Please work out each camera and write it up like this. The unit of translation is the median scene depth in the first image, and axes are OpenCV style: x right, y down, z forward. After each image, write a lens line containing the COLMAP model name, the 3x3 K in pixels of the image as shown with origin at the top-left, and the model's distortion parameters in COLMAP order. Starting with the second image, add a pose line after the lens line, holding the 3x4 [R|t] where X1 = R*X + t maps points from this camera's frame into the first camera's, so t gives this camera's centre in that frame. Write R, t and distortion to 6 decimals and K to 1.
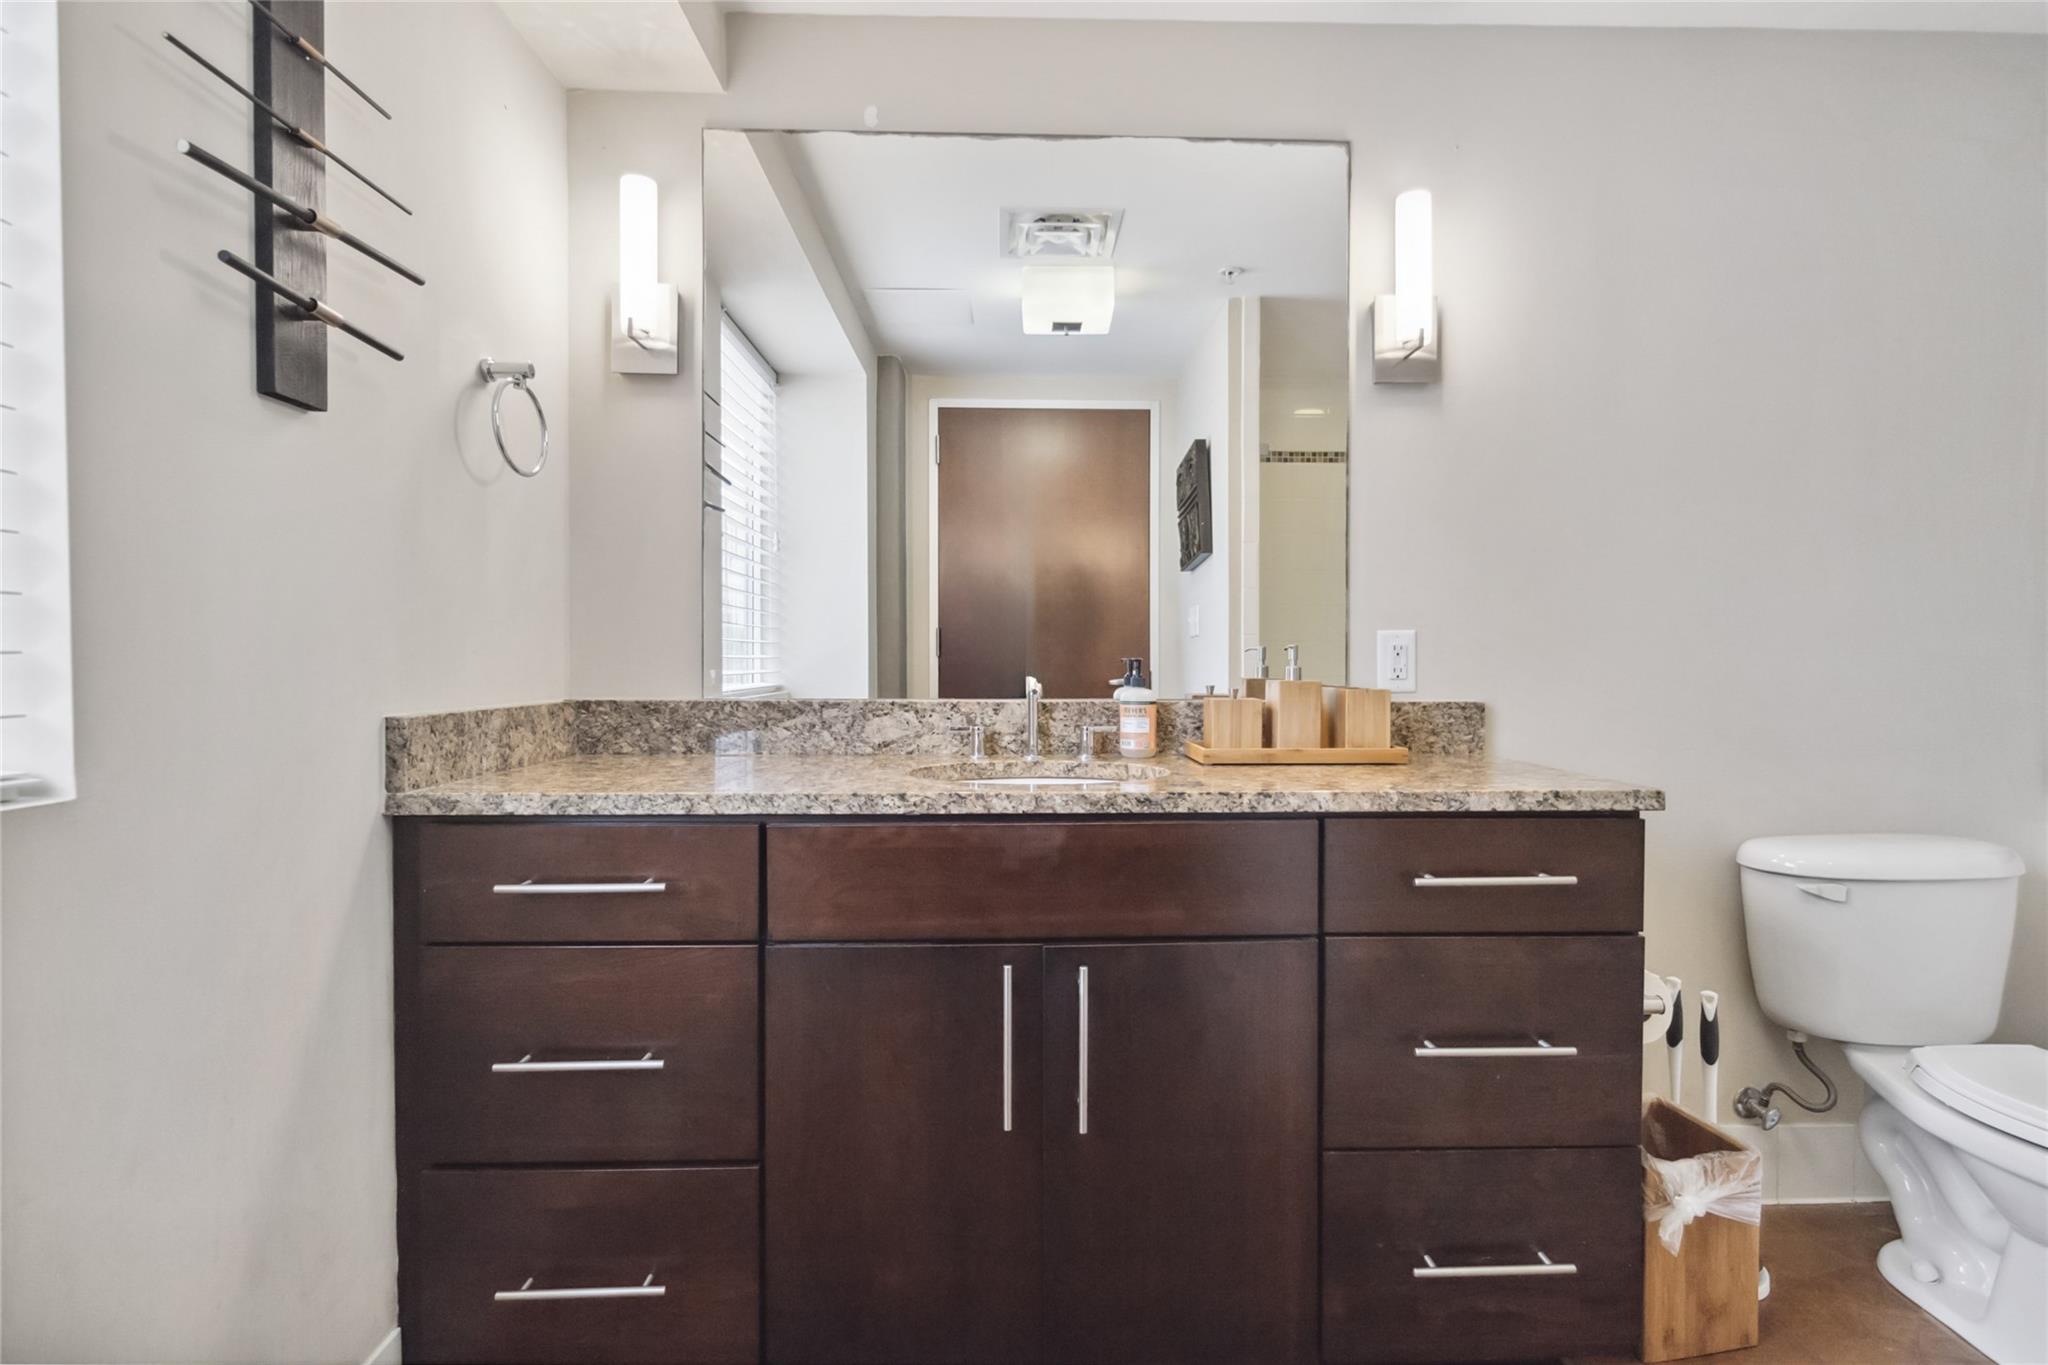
lens RADIAL K [[1004.0, 0, 1023.4], [0, 1004.0, 678.5], [0, 0, 1]] dist [-0.002565, -0.000186]
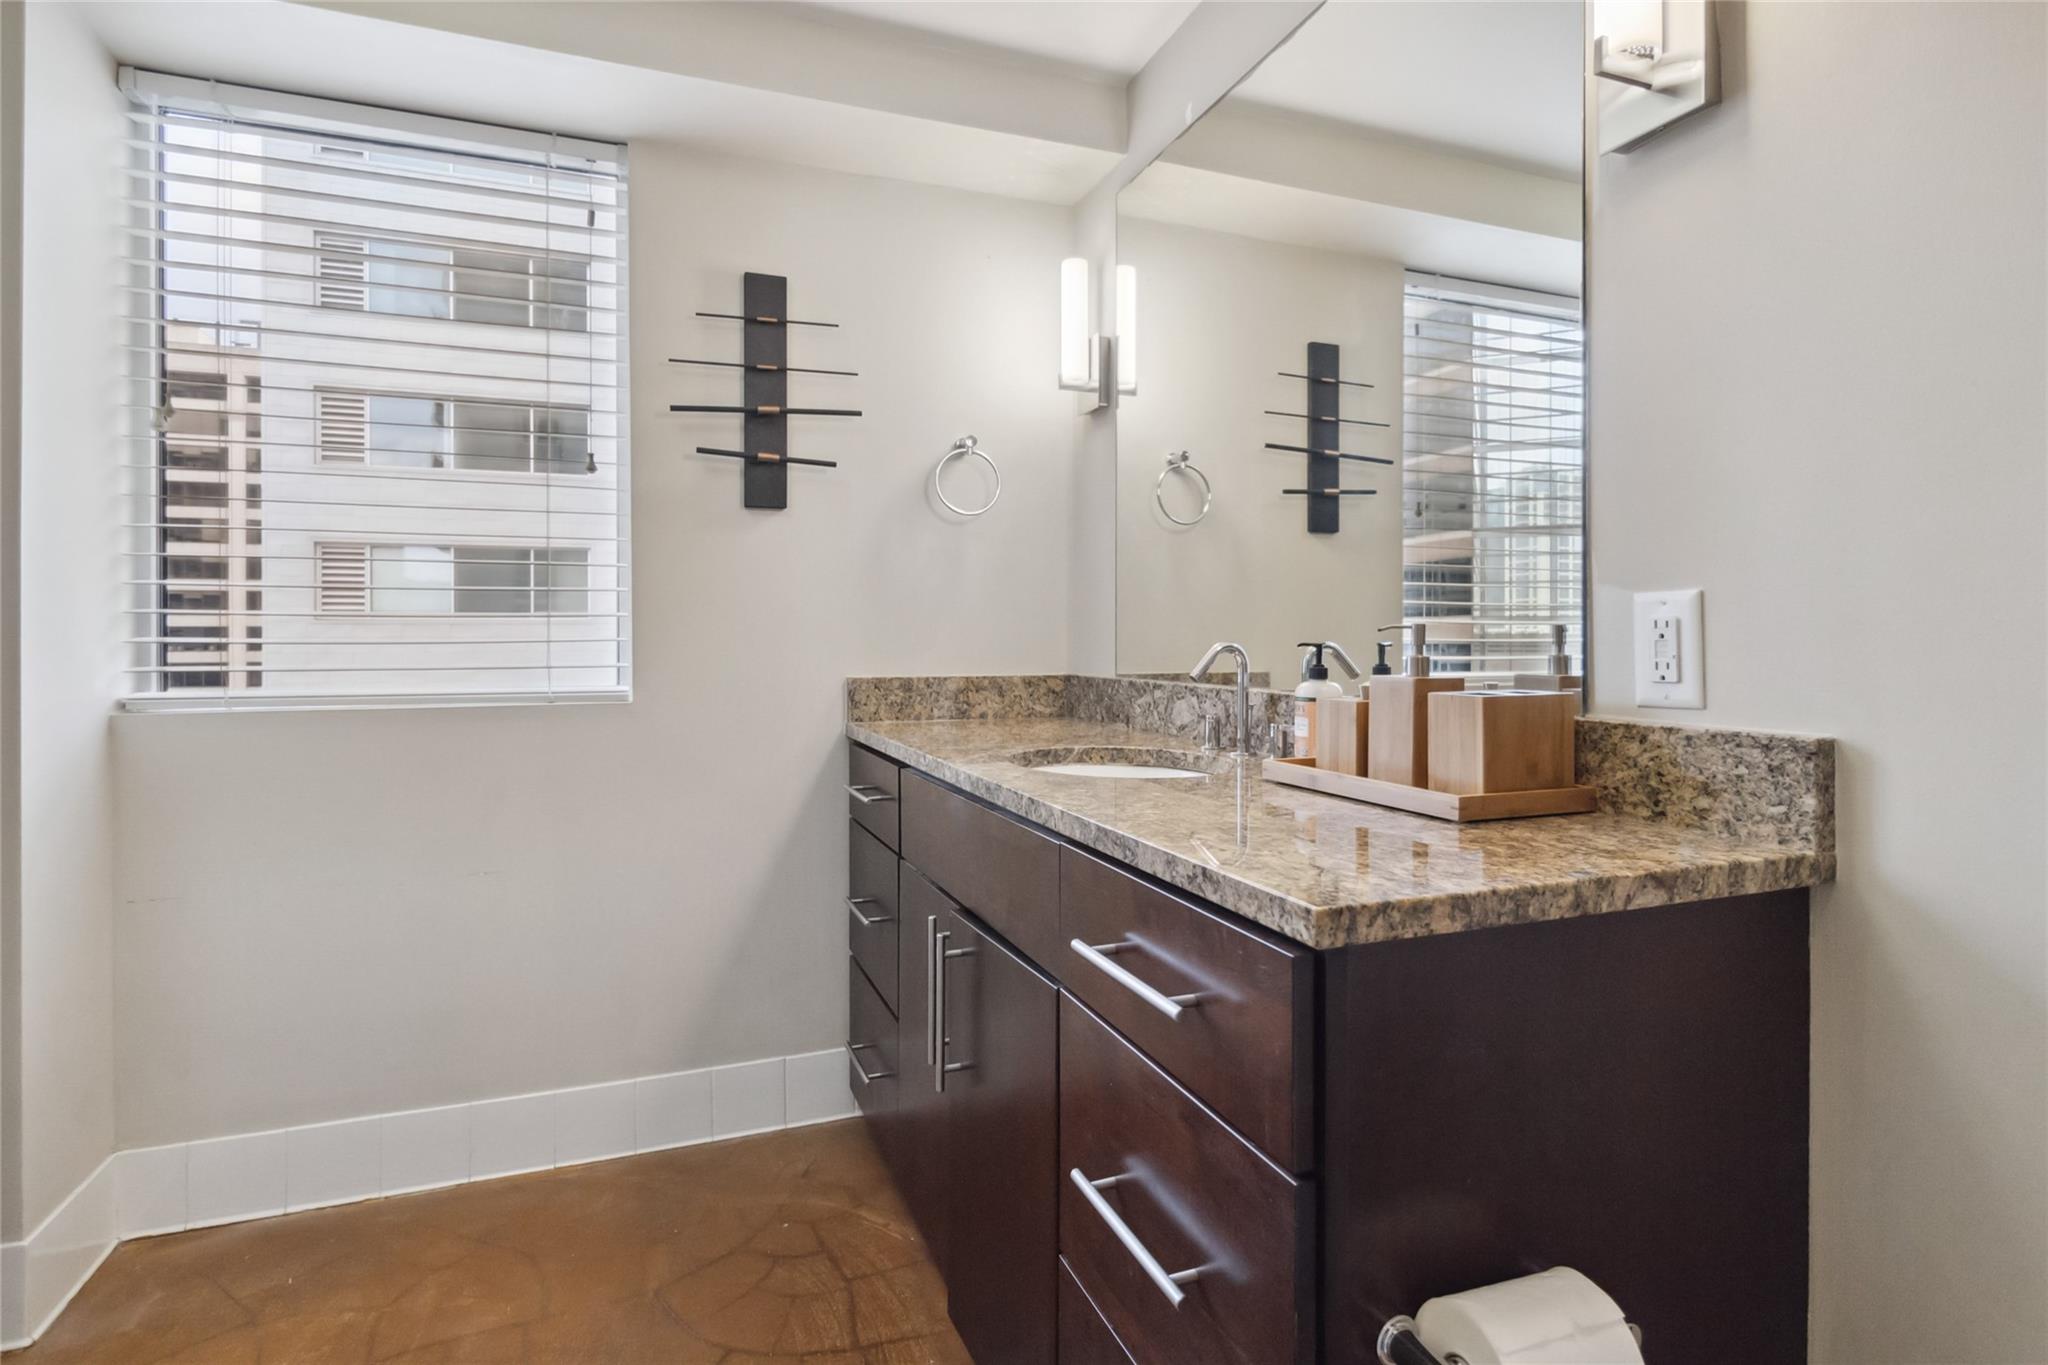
lens RADIAL K [[1004.0, 0, 998.8], [0, 1004.0, 636.1], [0, 0, 1]] dist [-0.002565, -0.000186]
pose [[0.336399, -0.004640, -0.941708, 0.767232], [-0.016091, 0.999814, -0.010674, -0.012935], [0.941582, 0.018743, 0.336262, 0.490745]]
